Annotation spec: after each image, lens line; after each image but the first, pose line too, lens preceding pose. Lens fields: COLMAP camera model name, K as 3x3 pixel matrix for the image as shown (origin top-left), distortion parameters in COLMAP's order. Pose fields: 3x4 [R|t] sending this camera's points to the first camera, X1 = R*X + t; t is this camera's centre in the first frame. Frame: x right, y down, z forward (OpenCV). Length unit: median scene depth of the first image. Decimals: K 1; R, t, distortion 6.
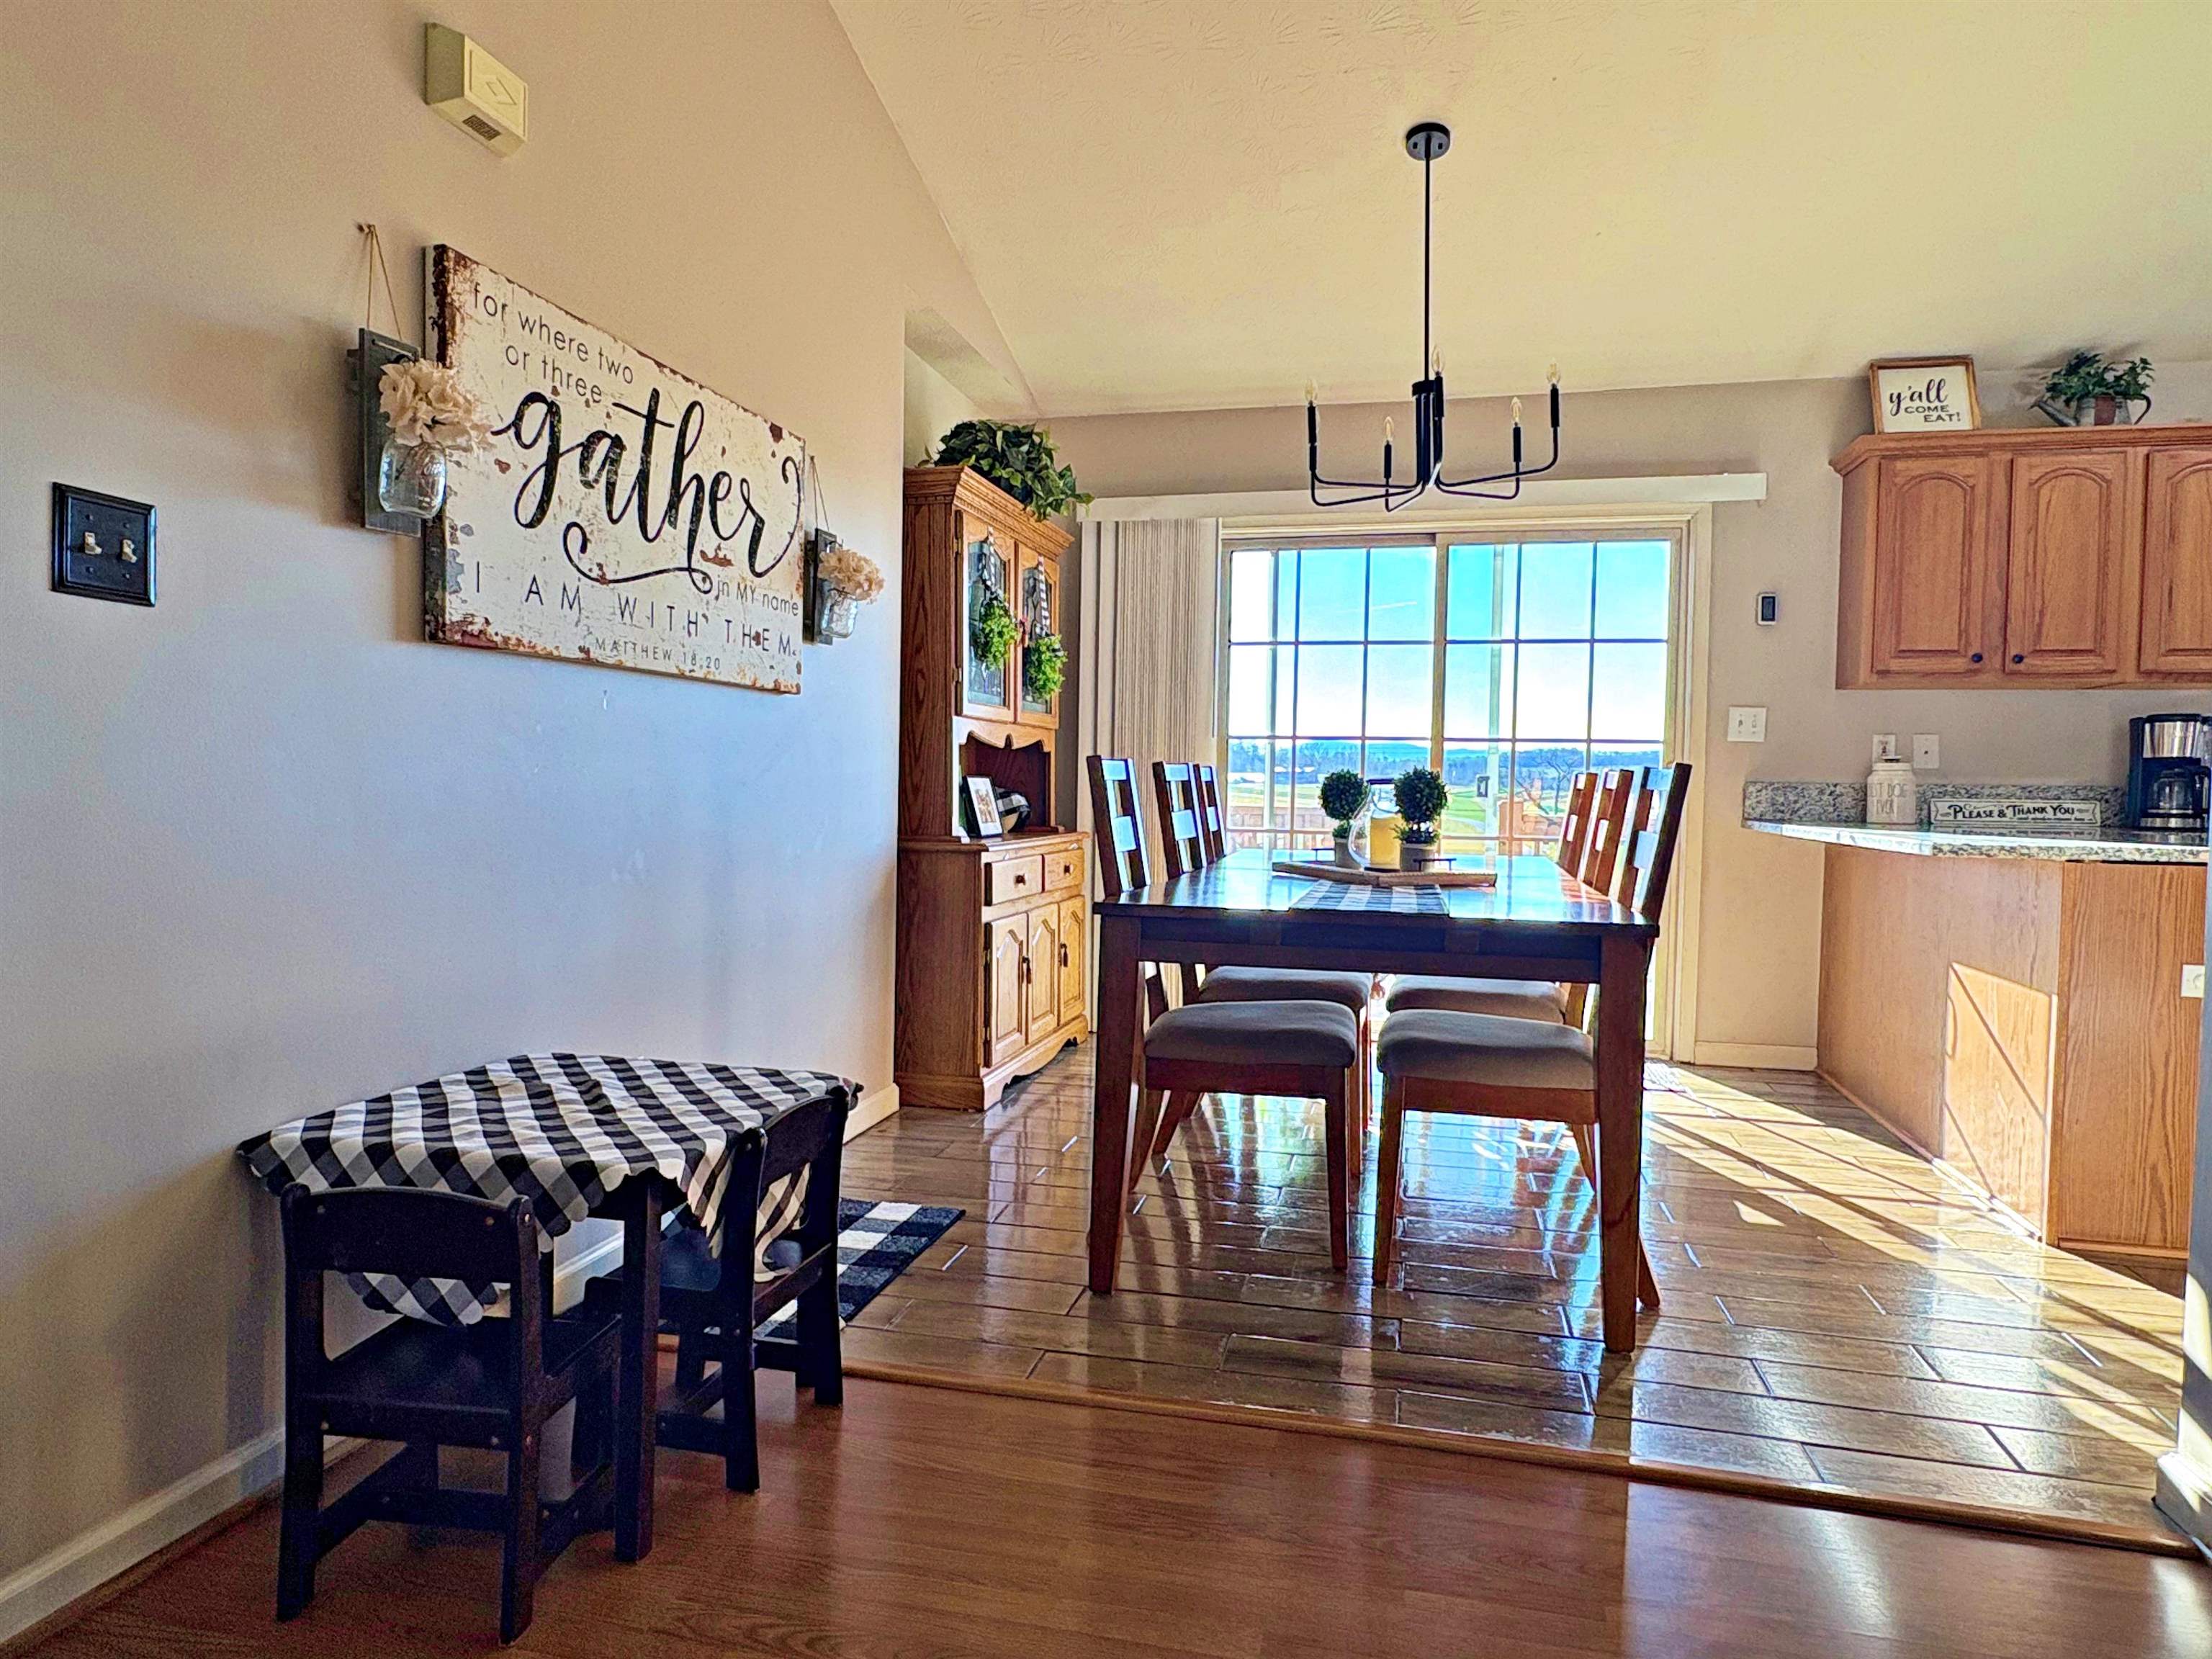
lens RADIAL K [[1358.0, 0, 1103.7], [0, 1358.0, 833.2], [0, 0, 1]] dist [0.003037, 0.001558]
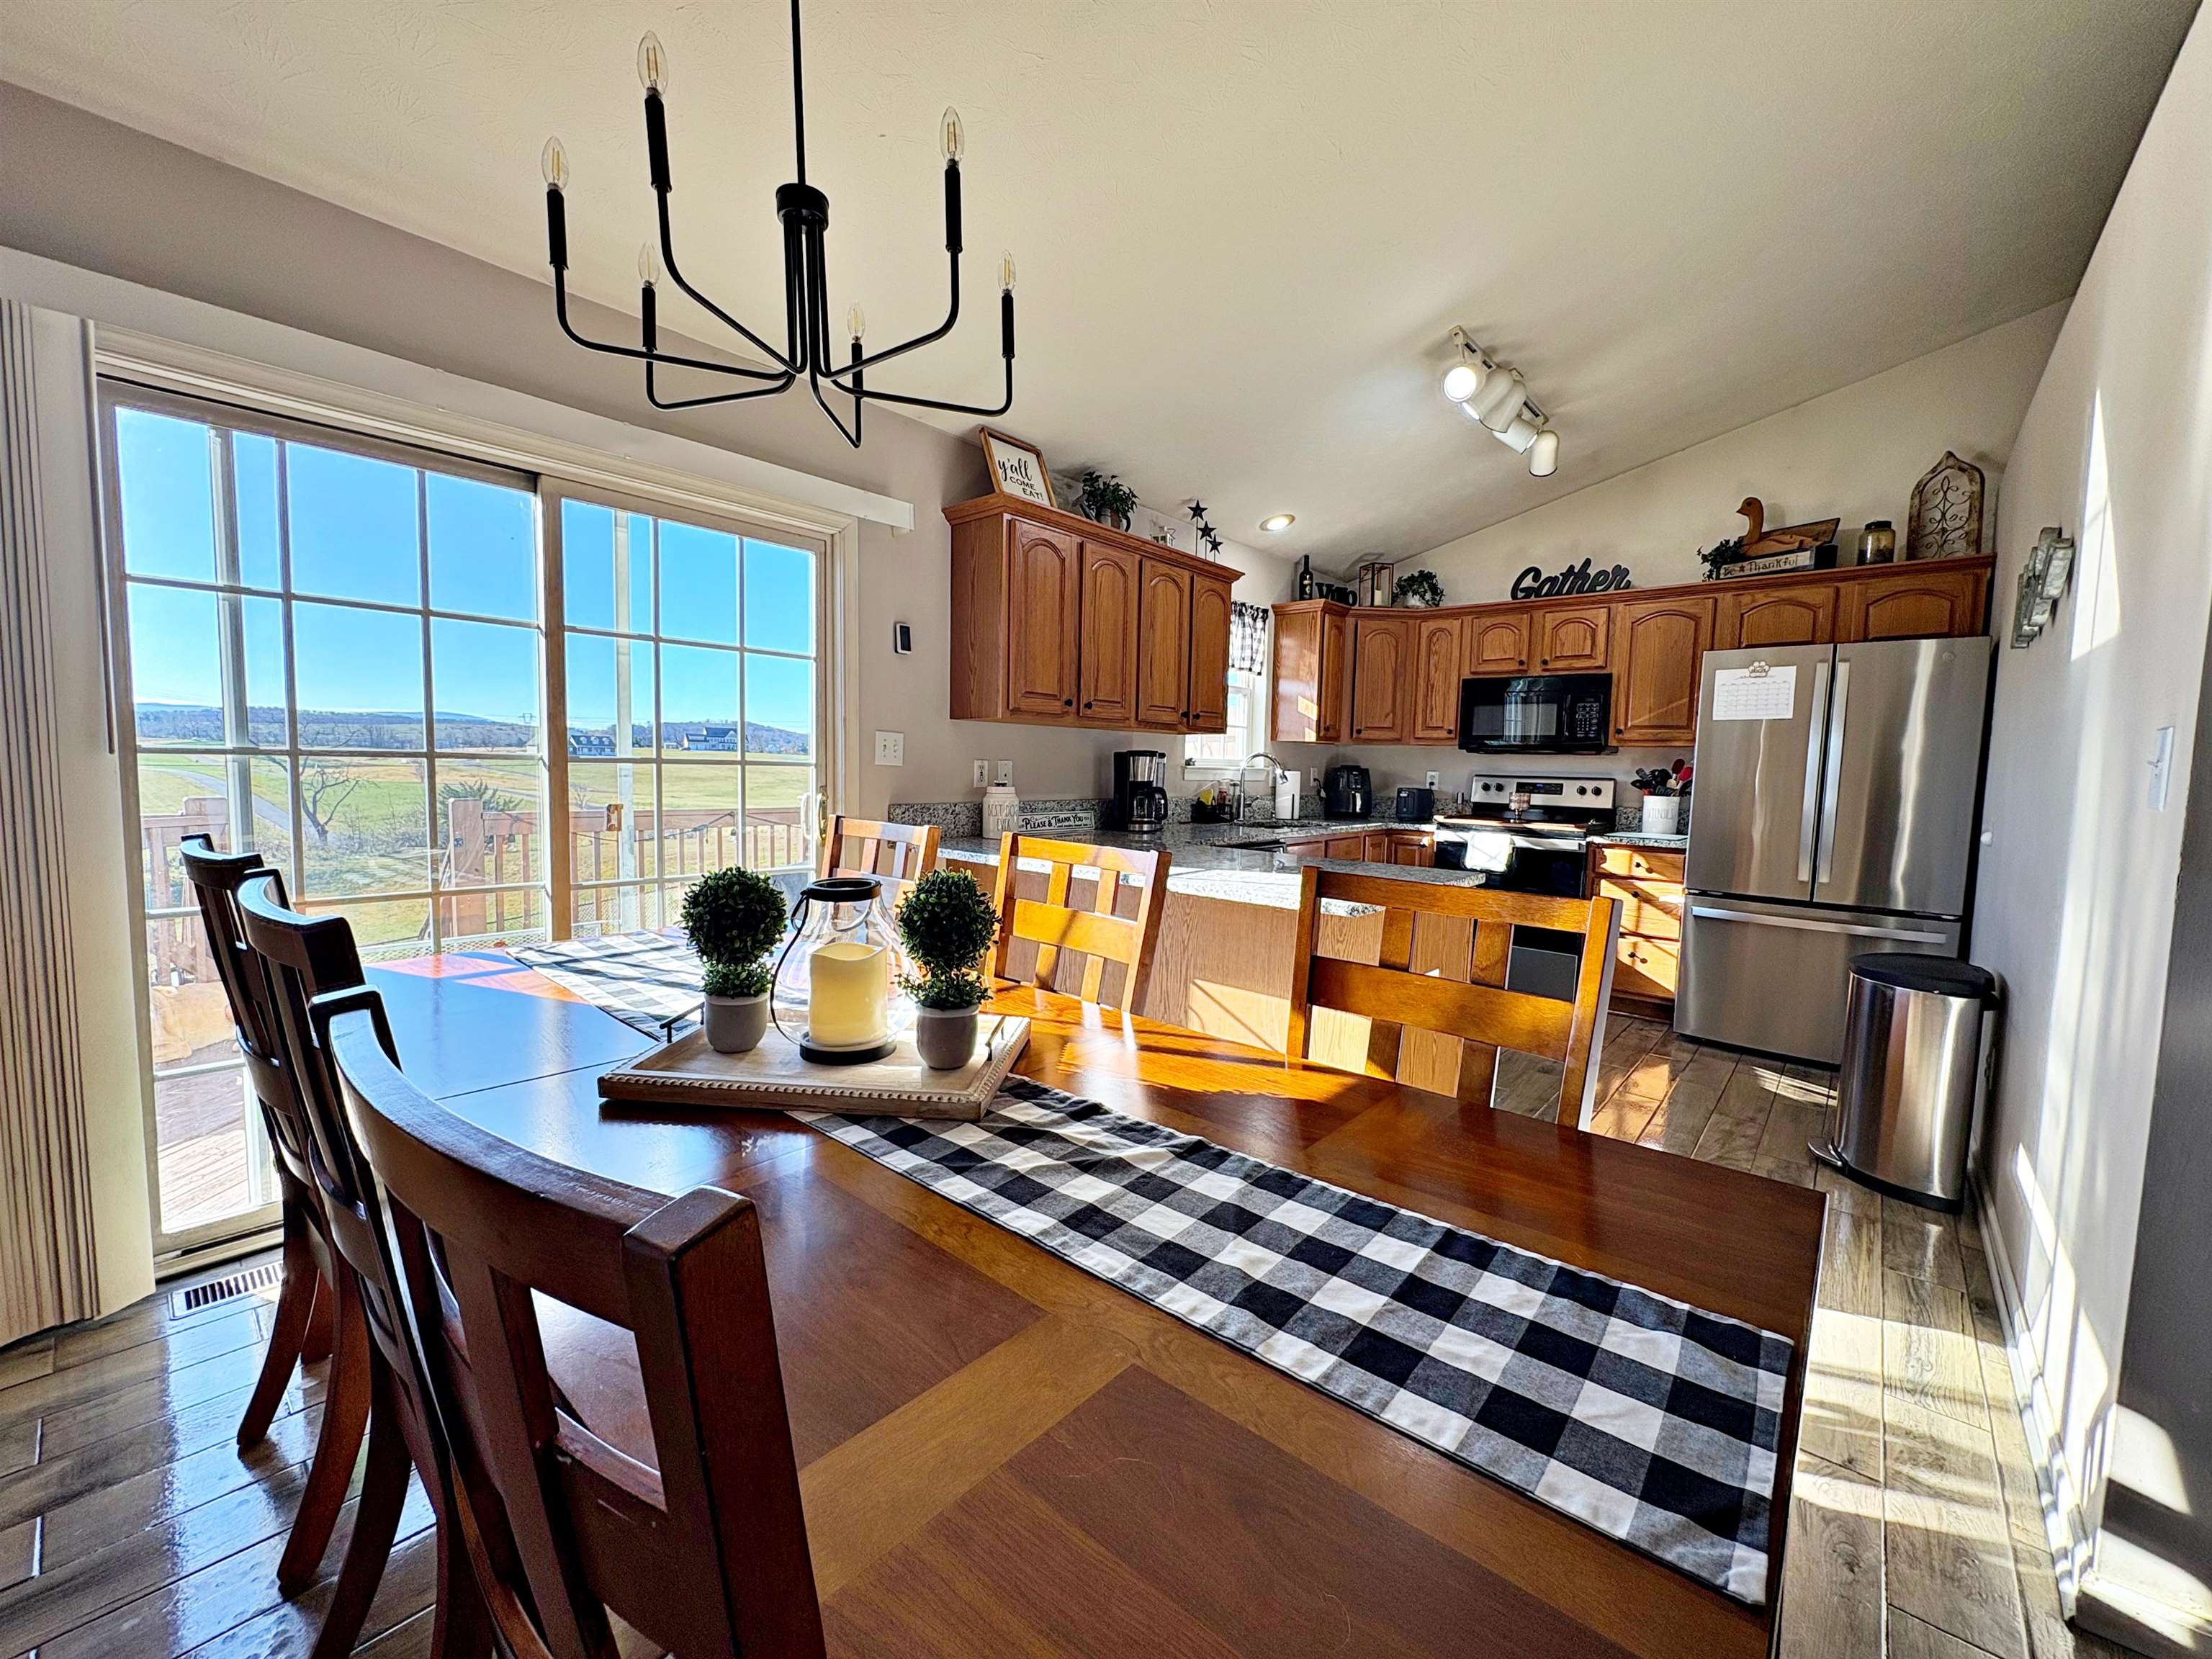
lens RADIAL K [[873.8, 0, 1105.1], [0, 873.8, 831.8], [0, 0, 1]] dist [-0.003686, 0.000266]
pose [[0.473918, -0.072532, 0.877576, -0.040612], [0.016691, 0.997163, 0.073402, -0.069255], [-0.880411, -0.020139, 0.473785, 0.589253]]
